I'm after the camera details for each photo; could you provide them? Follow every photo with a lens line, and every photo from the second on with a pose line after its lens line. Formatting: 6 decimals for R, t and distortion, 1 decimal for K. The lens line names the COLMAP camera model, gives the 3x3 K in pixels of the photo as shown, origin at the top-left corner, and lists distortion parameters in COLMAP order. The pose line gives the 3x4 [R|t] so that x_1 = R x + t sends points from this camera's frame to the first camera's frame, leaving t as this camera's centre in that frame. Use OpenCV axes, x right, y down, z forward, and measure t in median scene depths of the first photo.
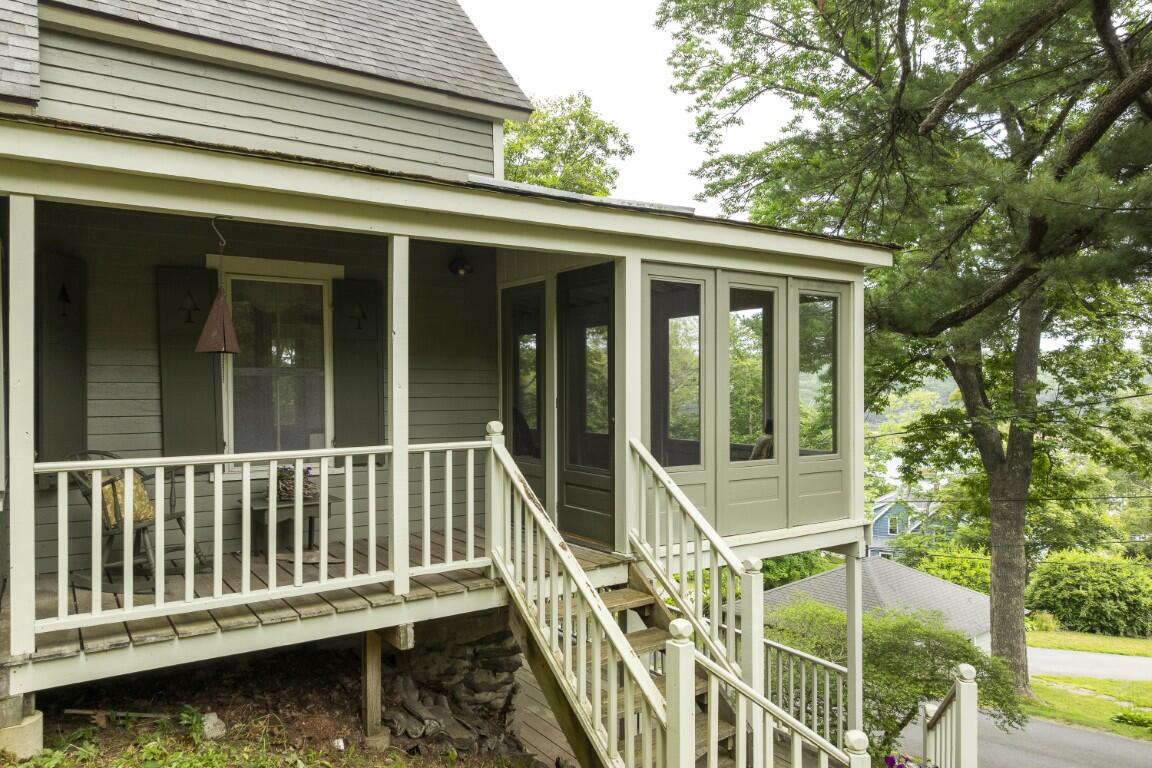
lens RADIAL K [[797.7, 0, 576.9], [0, 797.7, 385.4], [0, 0, 1]] dist [0.011261, 0.001862]
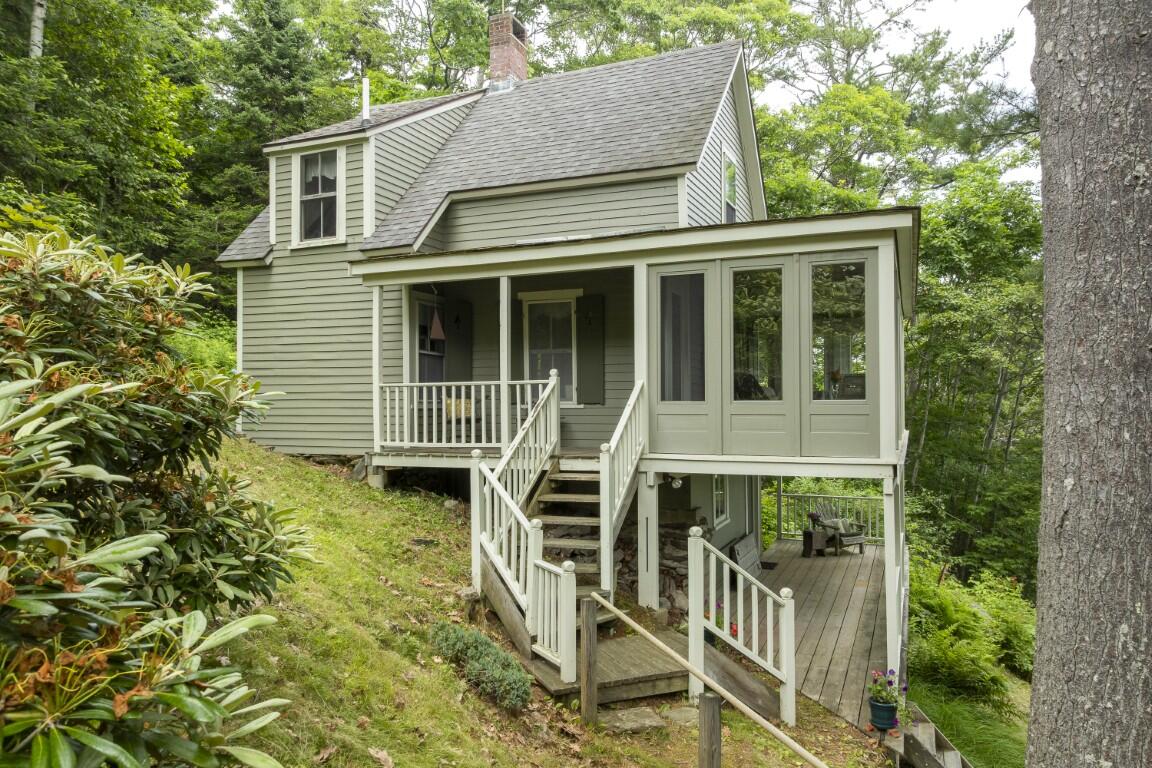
lens RADIAL K [[797.7, 0, 576.6], [0, 797.7, 385.9], [0, 0, 1]] dist [0.011261, 0.001862]
pose [[0.544804, -0.016928, -0.838393, 1.285319], [0.003048, 0.999830, -0.018207, 0.103564], [0.838558, 0.007363, 0.544763, 0.049310]]
